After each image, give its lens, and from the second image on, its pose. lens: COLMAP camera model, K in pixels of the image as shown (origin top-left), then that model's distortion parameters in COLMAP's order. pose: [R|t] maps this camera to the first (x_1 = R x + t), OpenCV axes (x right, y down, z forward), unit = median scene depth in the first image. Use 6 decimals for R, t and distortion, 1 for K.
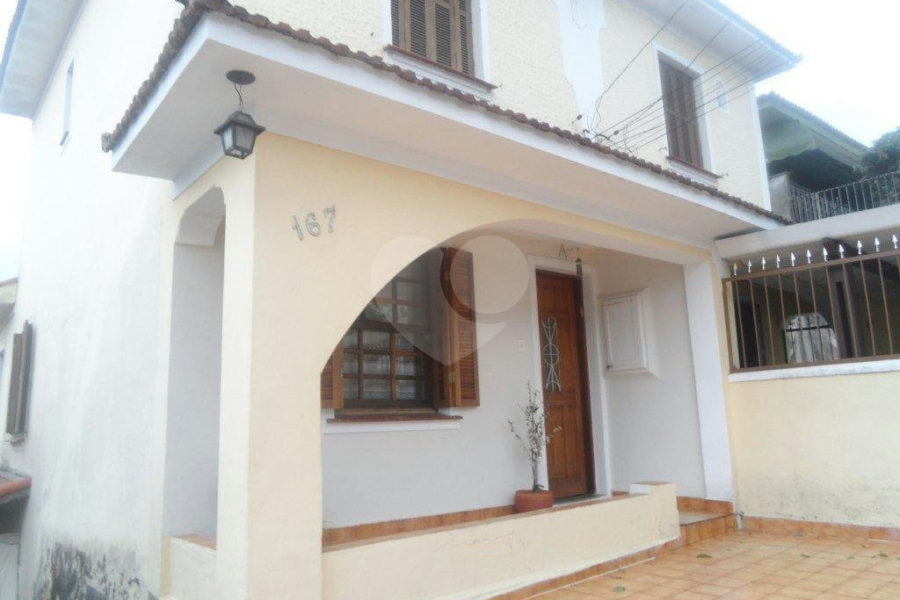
lens RADIAL K [[669.8, 0, 451.2], [0, 669.8, 302.7], [0, 0, 1]] dist [-0.041392, 0.003192]
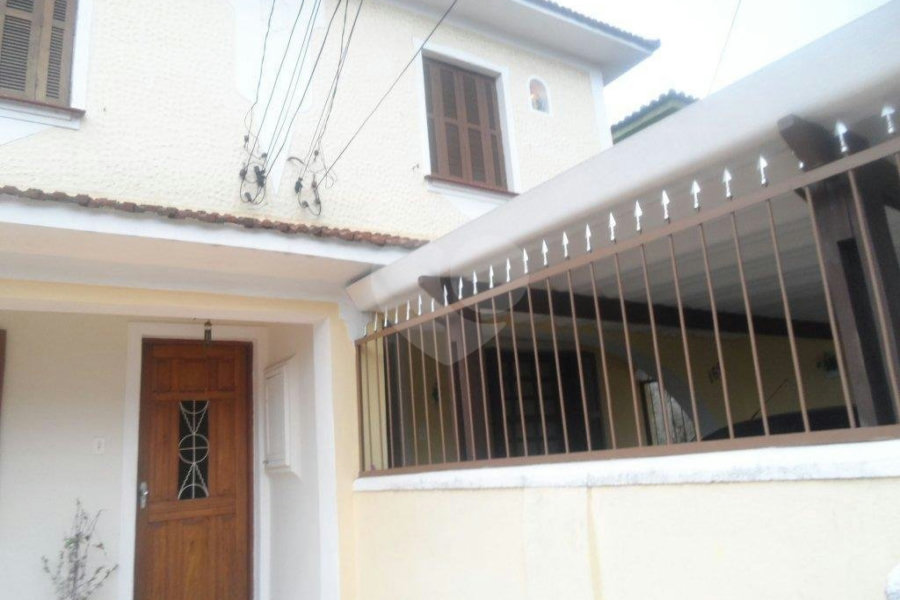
lens RADIAL K [[669.8, 0, 451.2], [0, 669.8, 302.7], [0, 0, 1]] dist [-0.041392, 0.003192]
pose [[0.993655, -0.066452, -0.090742, 0.537083], [0.061319, 0.996418, -0.058238, -0.026325], [0.094287, 0.052304, 0.994170, 0.277345]]
